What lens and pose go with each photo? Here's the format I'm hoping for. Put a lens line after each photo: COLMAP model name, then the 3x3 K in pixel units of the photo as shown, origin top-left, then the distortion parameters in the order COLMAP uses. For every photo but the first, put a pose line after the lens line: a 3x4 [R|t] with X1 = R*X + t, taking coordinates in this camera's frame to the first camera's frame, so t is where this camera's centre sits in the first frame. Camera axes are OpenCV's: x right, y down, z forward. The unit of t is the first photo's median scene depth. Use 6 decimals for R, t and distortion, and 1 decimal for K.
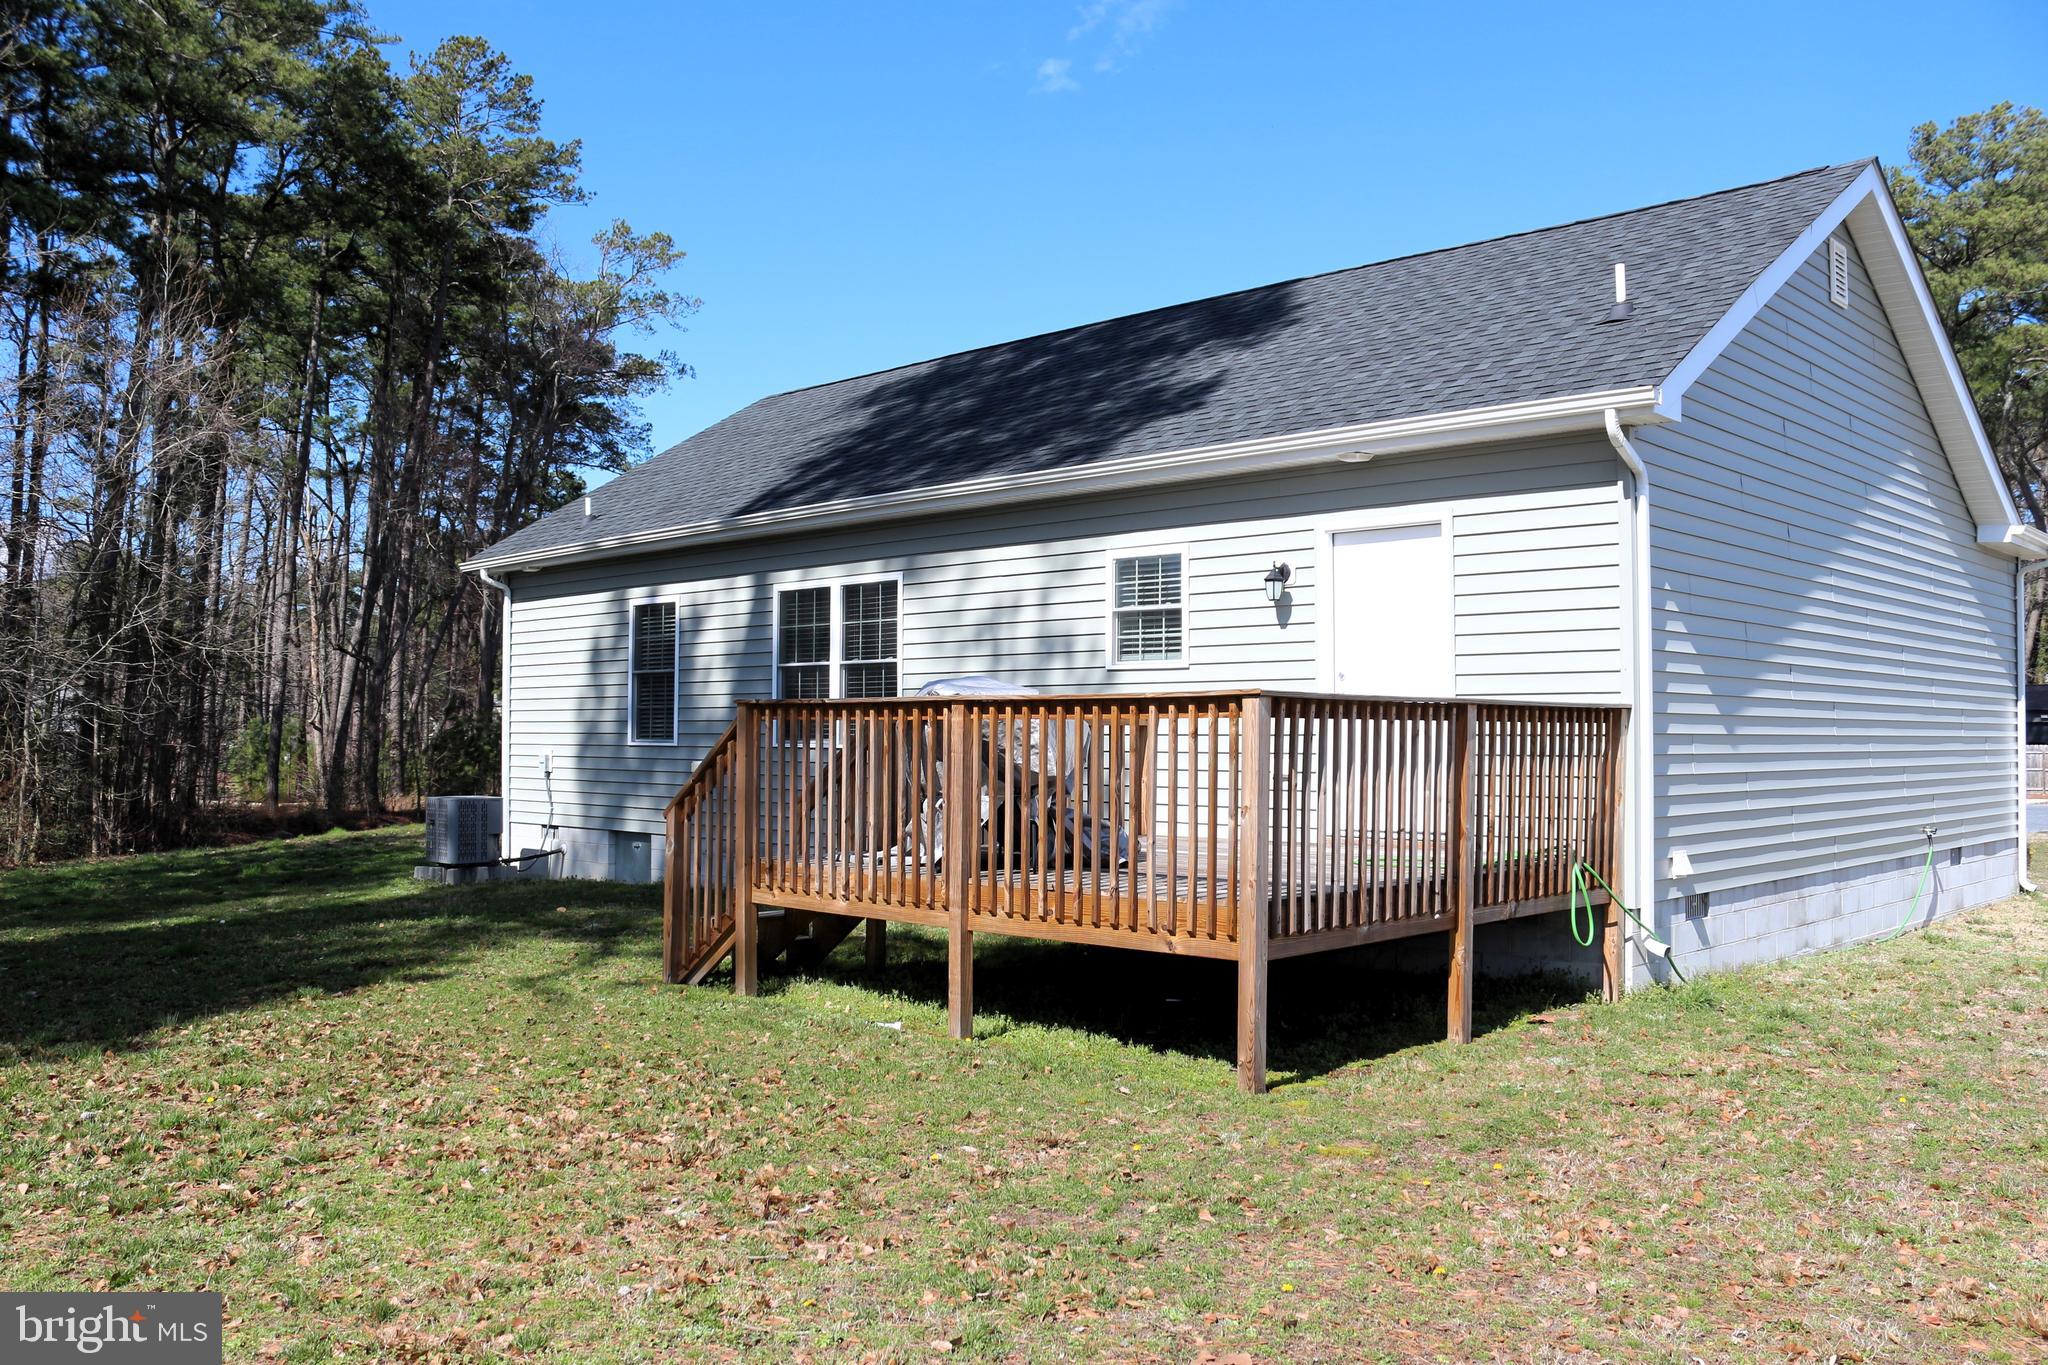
lens RADIAL K [[1680.6, 0, 1024.0], [0, 1680.6, 682.5], [0, 0, 1]] dist [-0.237440, 0.430322]
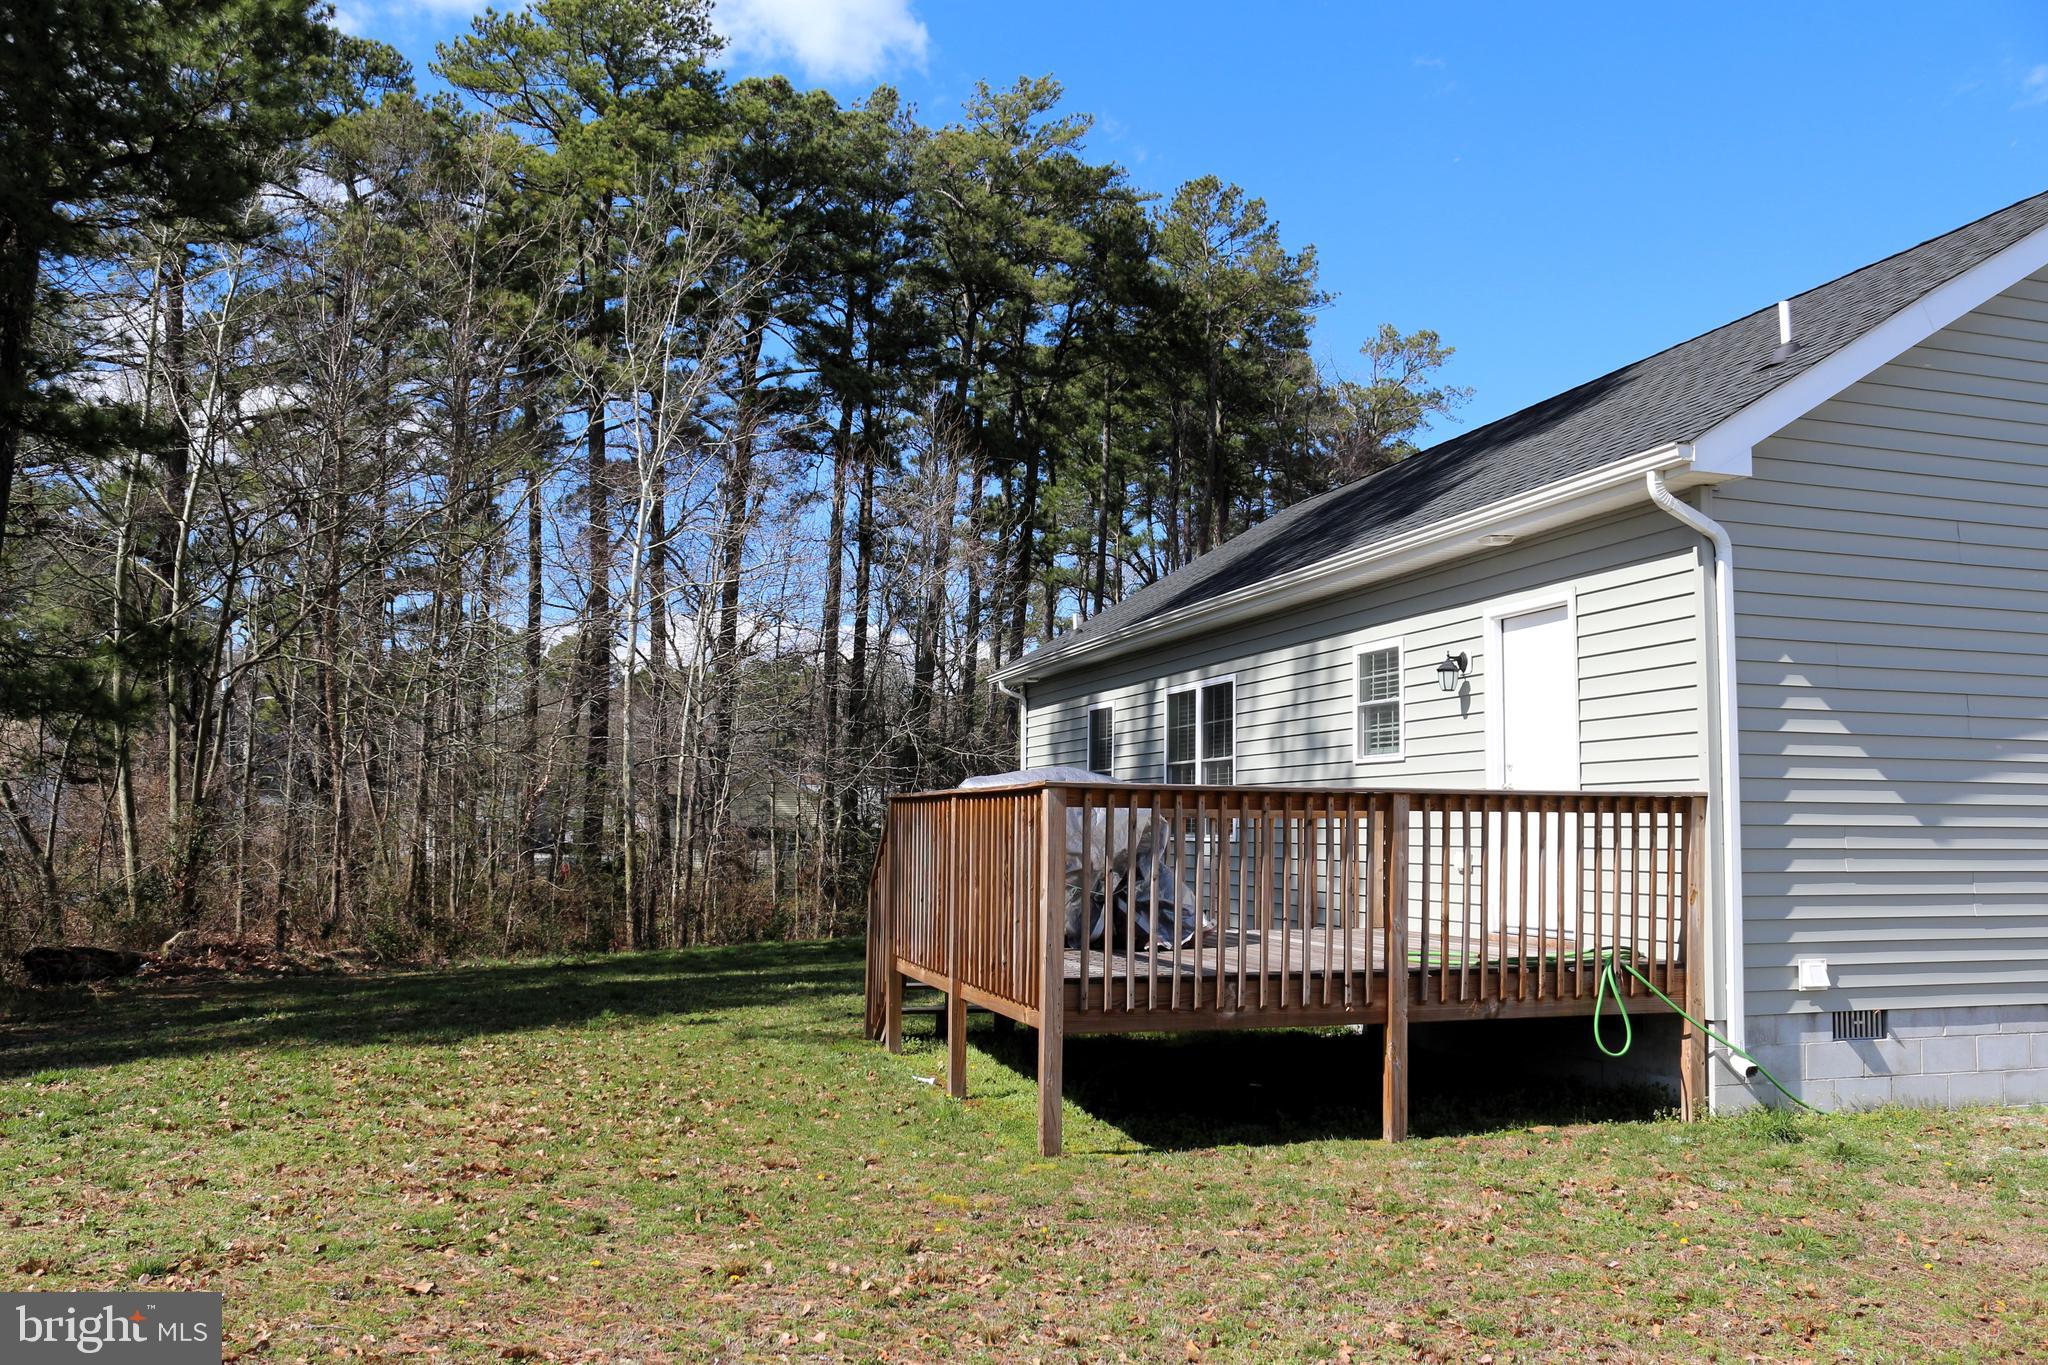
lens RADIAL K [[1689.1, 0, 1011.8], [0, 1689.1, 684.2], [0, 0, 1]] dist [-0.172943, 0.162203]
pose [[0.869747, -0.039426, -0.491920, 0.394626], [0.011263, 0.998130, -0.060084, 0.002924], [0.493369, 0.046718, 0.868564, 0.018253]]
